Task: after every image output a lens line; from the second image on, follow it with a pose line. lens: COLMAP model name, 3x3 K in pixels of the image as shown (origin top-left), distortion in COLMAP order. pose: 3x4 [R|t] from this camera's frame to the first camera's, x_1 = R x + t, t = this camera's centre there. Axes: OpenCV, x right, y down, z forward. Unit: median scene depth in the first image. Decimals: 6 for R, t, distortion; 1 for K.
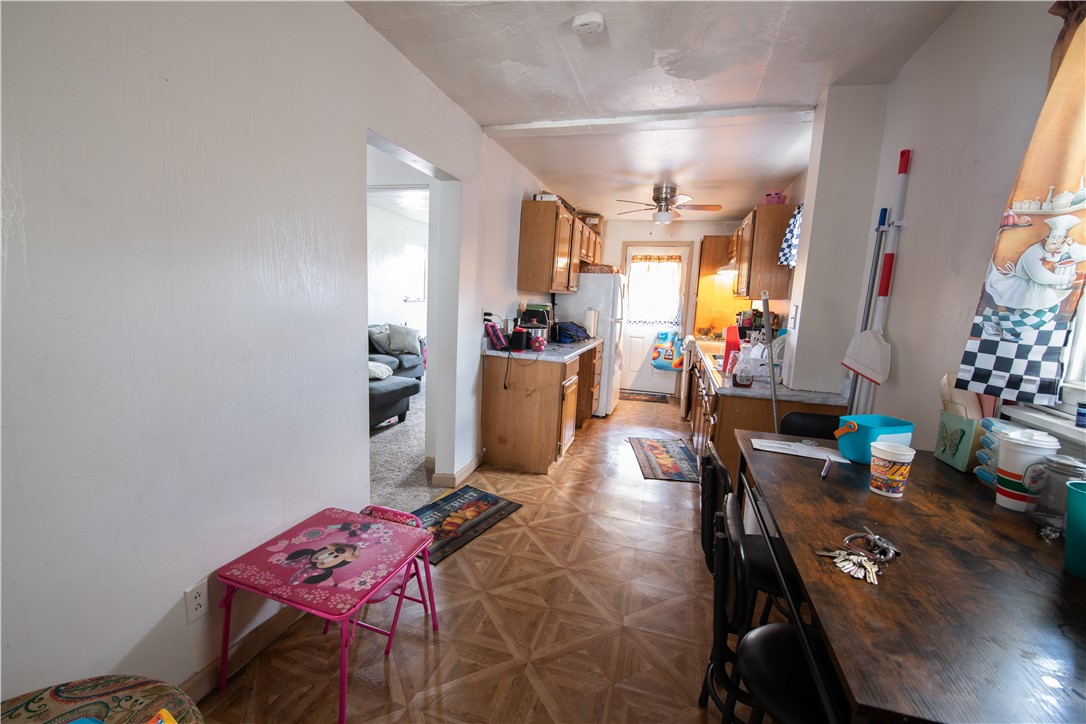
lens RADIAL K [[438.0, 0, 542.8], [0, 438.0, 358.2], [0, 0, 1]] dist [-0.020657, -0.000343]
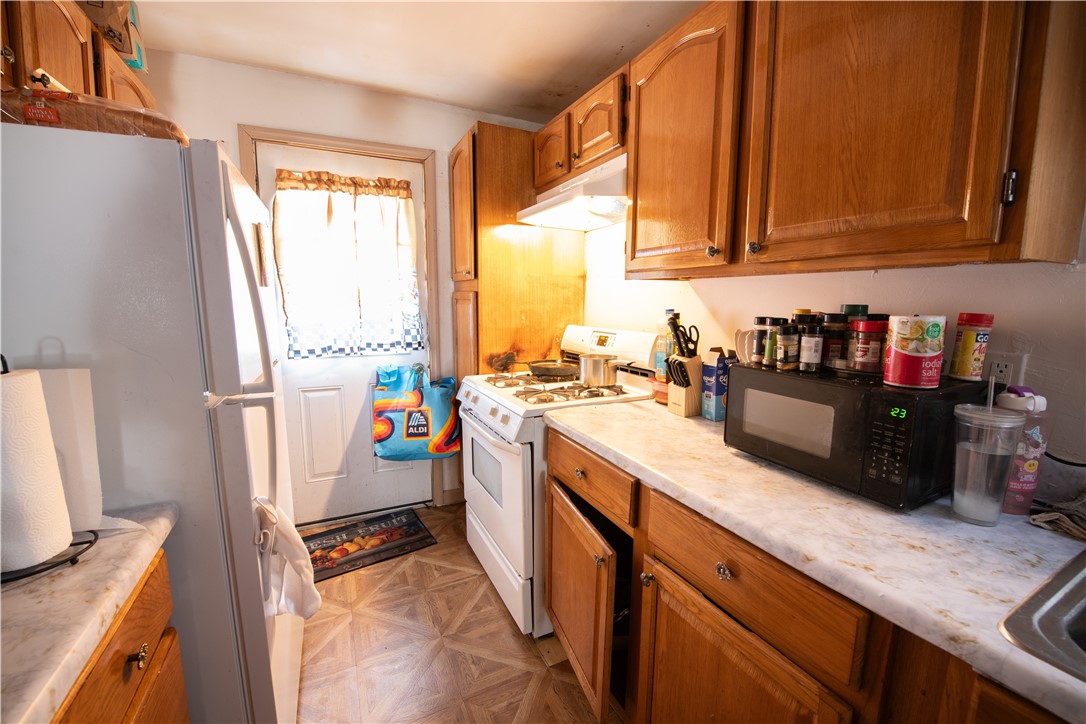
lens RADIAL K [[438.0, 0, 551.8], [0, 438.0, 363.5], [0, 0, 1]] dist [-0.020657, -0.000343]
pose [[0.725722, -0.137049, 0.674200, 0.137321], [0.121138, 0.990103, 0.070869, -0.094819], [-0.677239, 0.030240, 0.735141, 0.747369]]
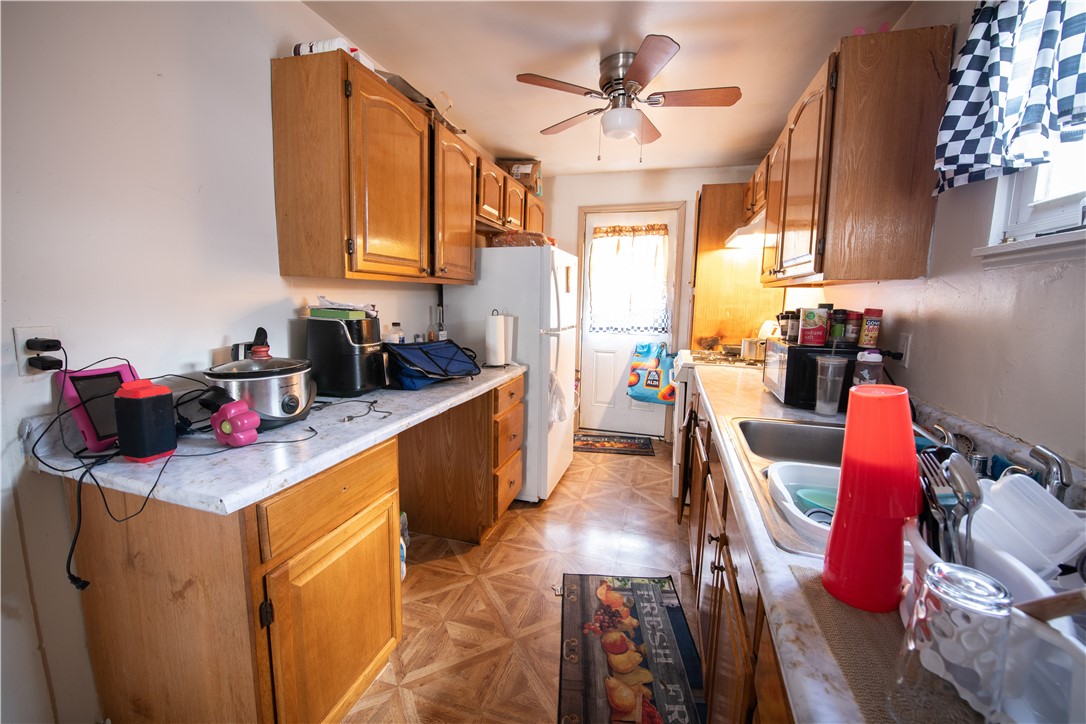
lens RADIAL K [[438.0, 0, 546.3], [0, 438.0, 361.9], [0, 0, 1]] dist [-0.020657, -0.000343]
pose [[0.999443, -0.030365, 0.013823, 0.150949], [0.030299, 0.999529, 0.004908, -0.050160], [-0.013966, -0.004486, 0.999892, 0.439476]]
